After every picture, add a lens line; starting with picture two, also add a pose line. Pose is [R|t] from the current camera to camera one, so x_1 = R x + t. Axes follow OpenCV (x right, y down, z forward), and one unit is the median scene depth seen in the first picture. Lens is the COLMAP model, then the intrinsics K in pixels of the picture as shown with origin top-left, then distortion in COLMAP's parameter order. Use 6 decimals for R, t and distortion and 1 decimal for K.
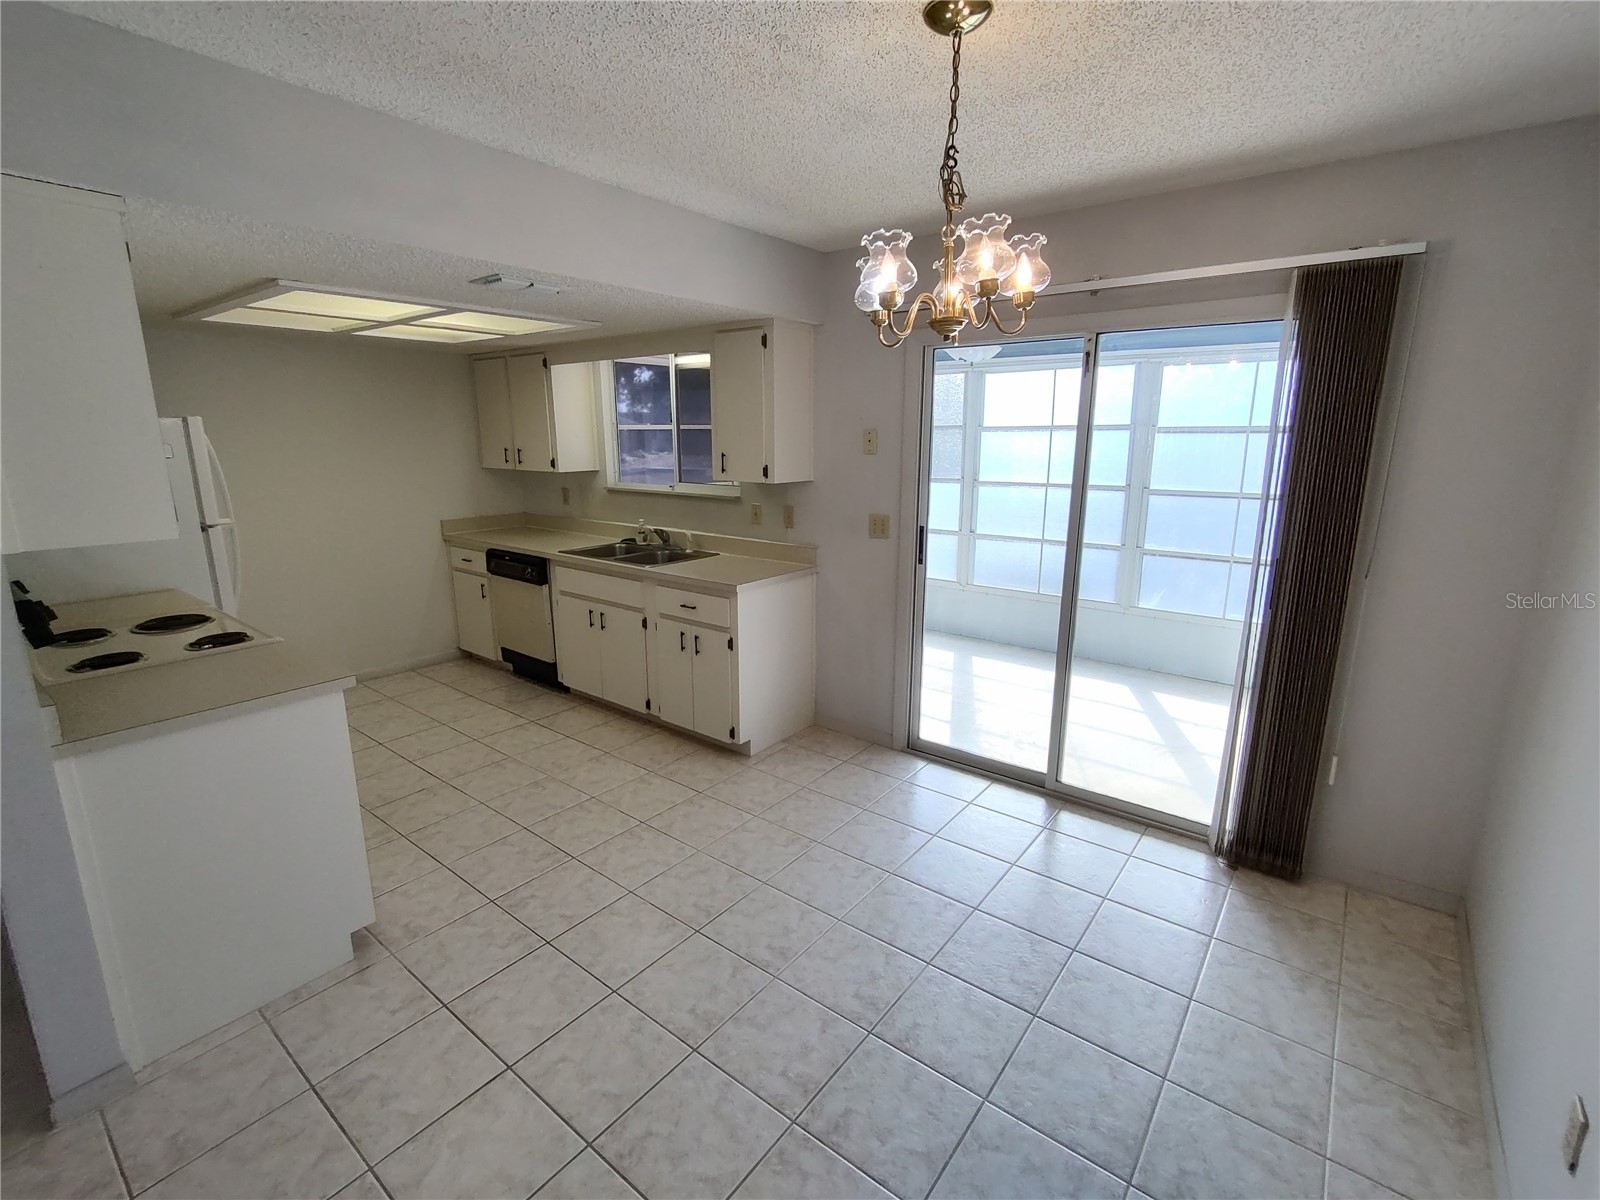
lens RADIAL K [[727.0, 0, 803.4], [0, 727.0, 594.1], [0, 0, 1]] dist [-0.003034, -0.000201]
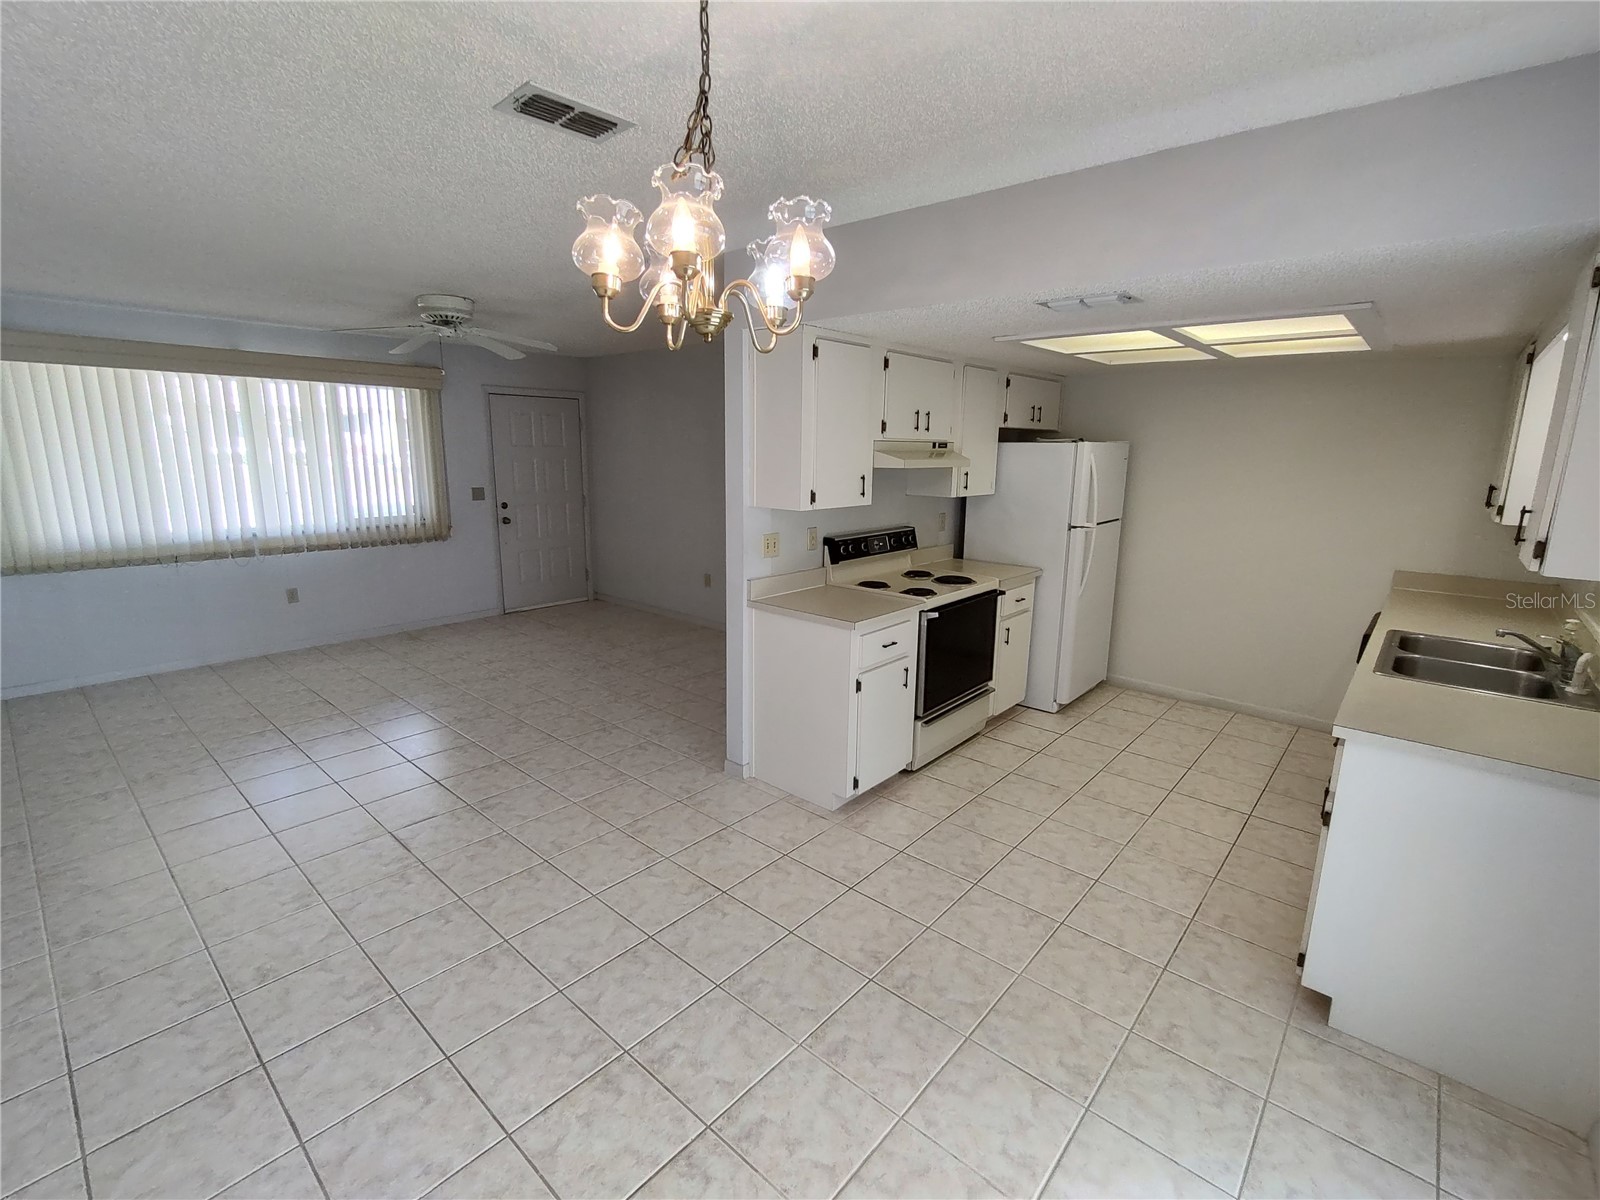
lens RADIAL K [[727.0, 0, 803.4], [0, 727.0, 594.1], [0, 0, 1]] dist [-0.003034, -0.000201]
pose [[-0.059192, 0.198693, -0.978273, 0.785489], [-0.232309, 0.950343, 0.207076, -0.218076], [0.970839, 0.239519, -0.010095, 0.918584]]
